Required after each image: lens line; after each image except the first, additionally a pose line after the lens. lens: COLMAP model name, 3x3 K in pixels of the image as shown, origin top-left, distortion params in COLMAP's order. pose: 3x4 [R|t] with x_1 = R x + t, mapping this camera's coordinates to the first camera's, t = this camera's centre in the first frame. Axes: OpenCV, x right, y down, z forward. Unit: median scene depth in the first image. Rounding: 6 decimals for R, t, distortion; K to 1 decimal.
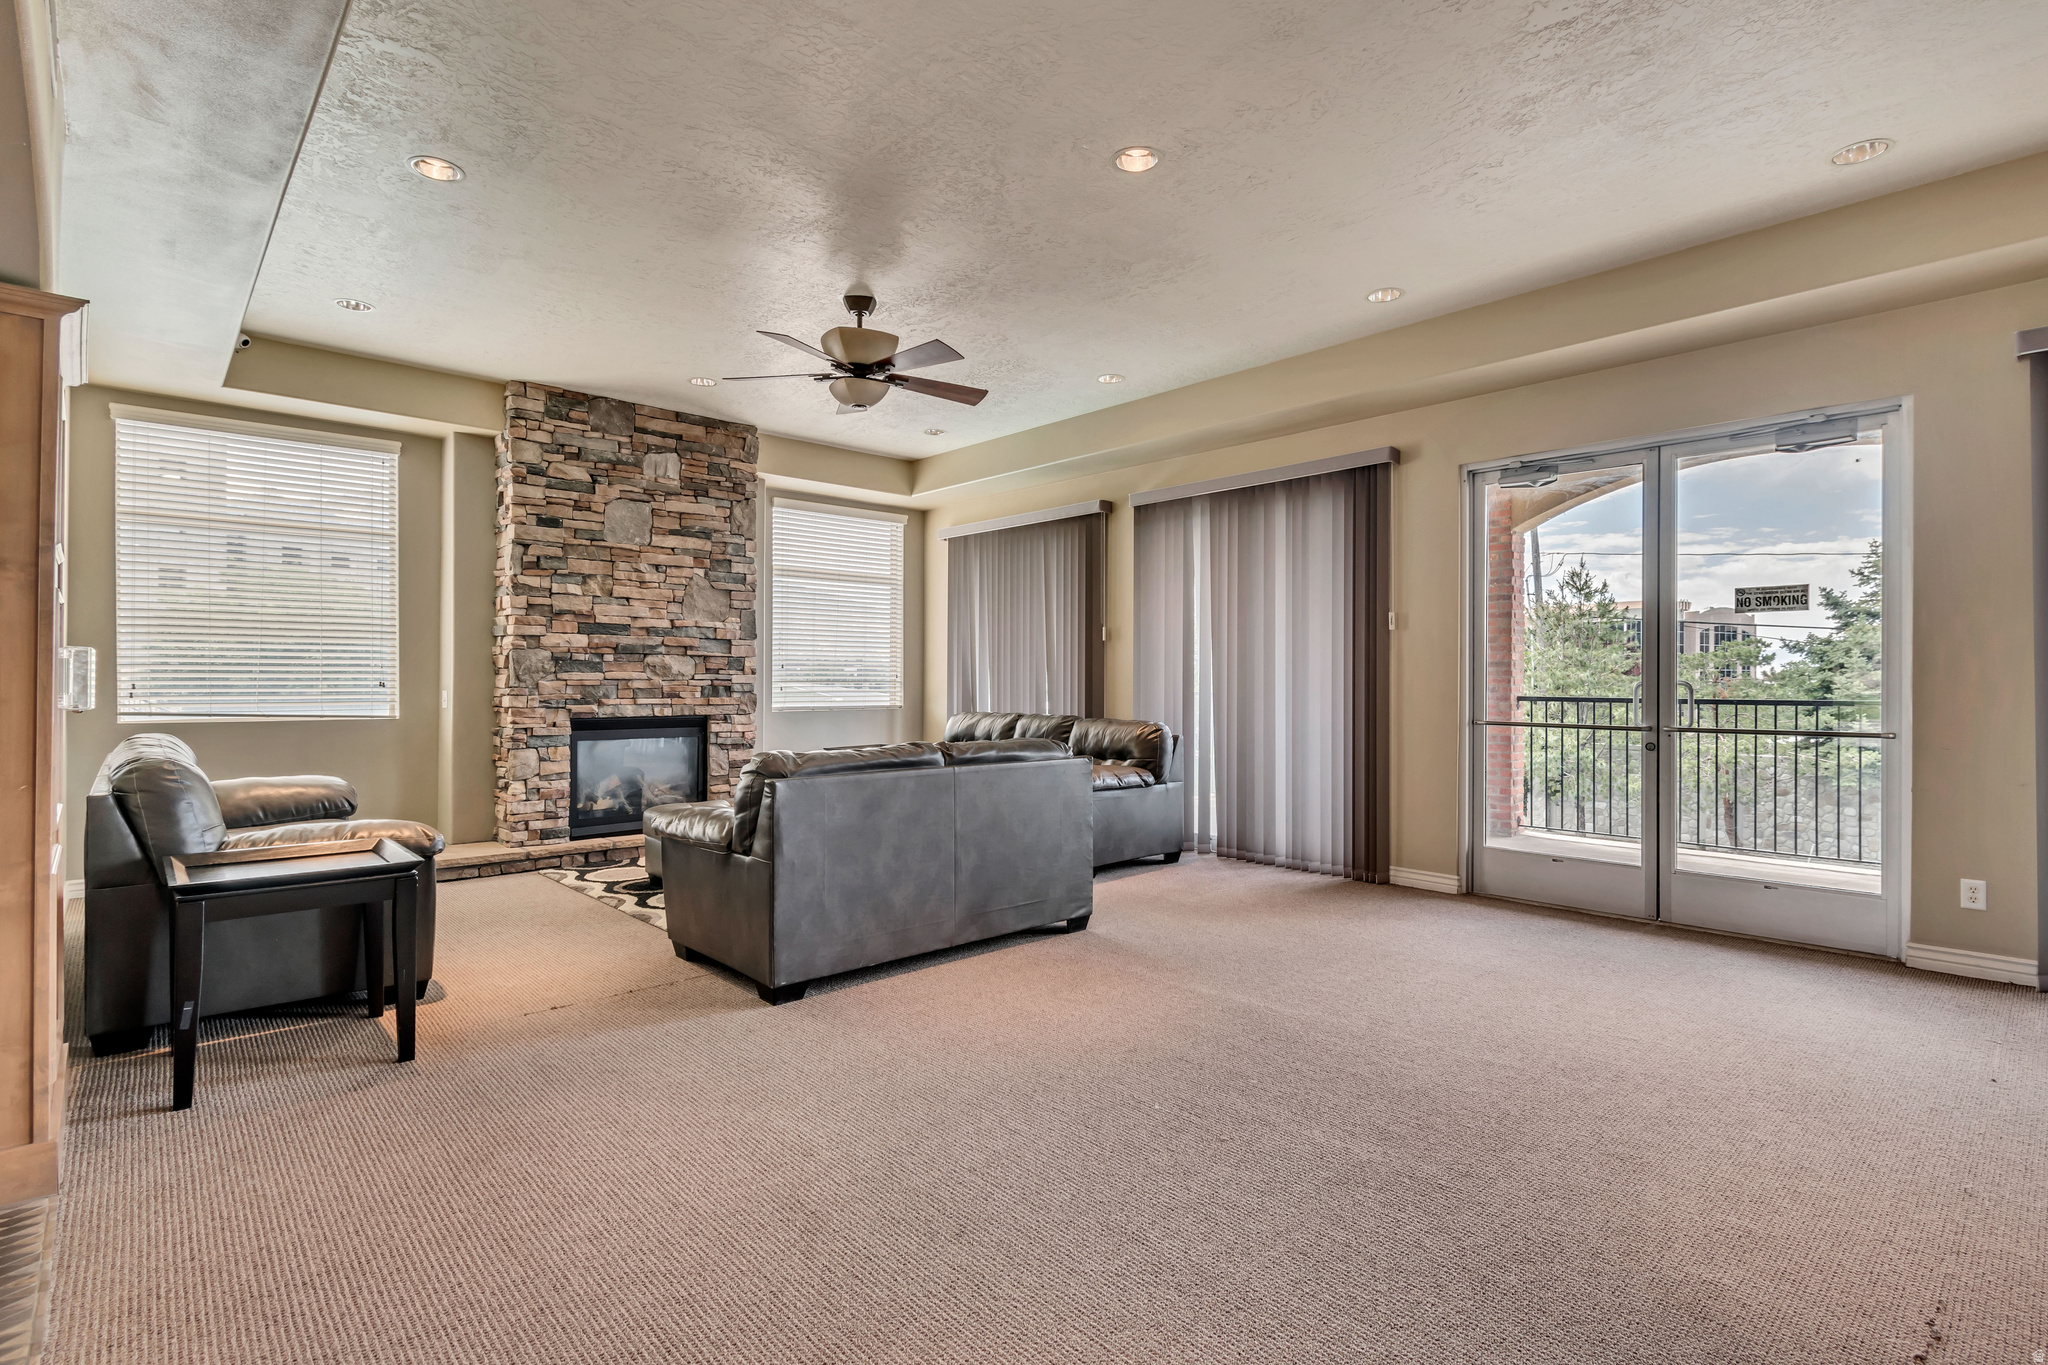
lens RADIAL K [[942.5, 0, 1026.4], [0, 942.5, 677.9], [0, 0, 1]] dist [-0.001574, -0.000184]
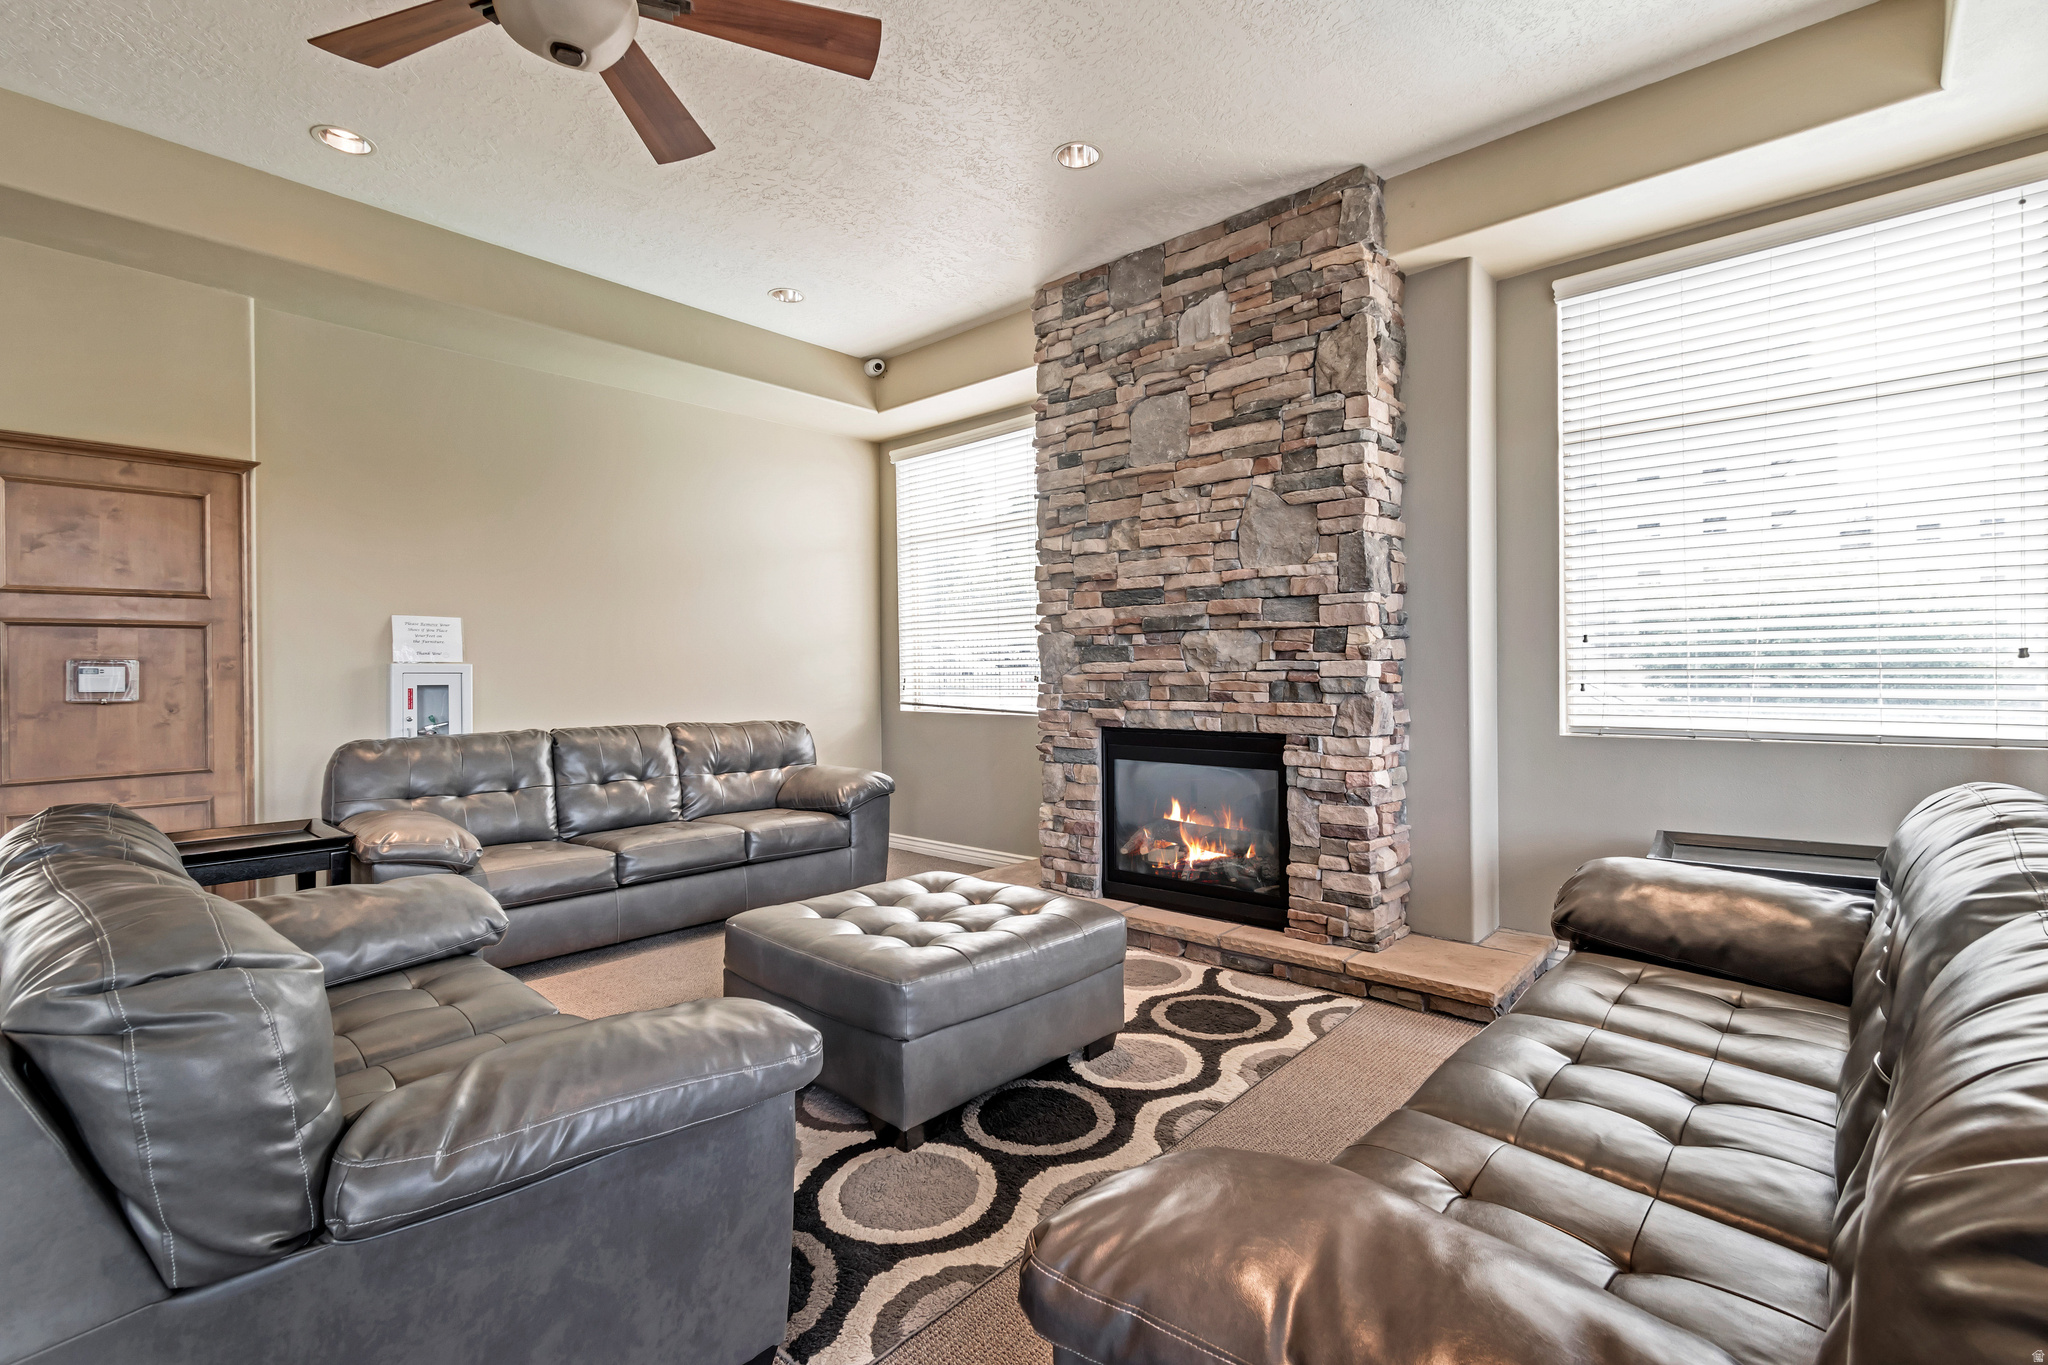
lens RADIAL K [[942.5, 0, 1027.7], [0, 942.5, 684.1], [0, 0, 1]] dist [-0.001574, -0.000184]
pose [[0.088334, 0.000616, -0.996091, 0.214108], [0.003761, 0.999992, 0.000952, 0.009250], [0.996084, -0.003831, 0.088331, 0.839259]]
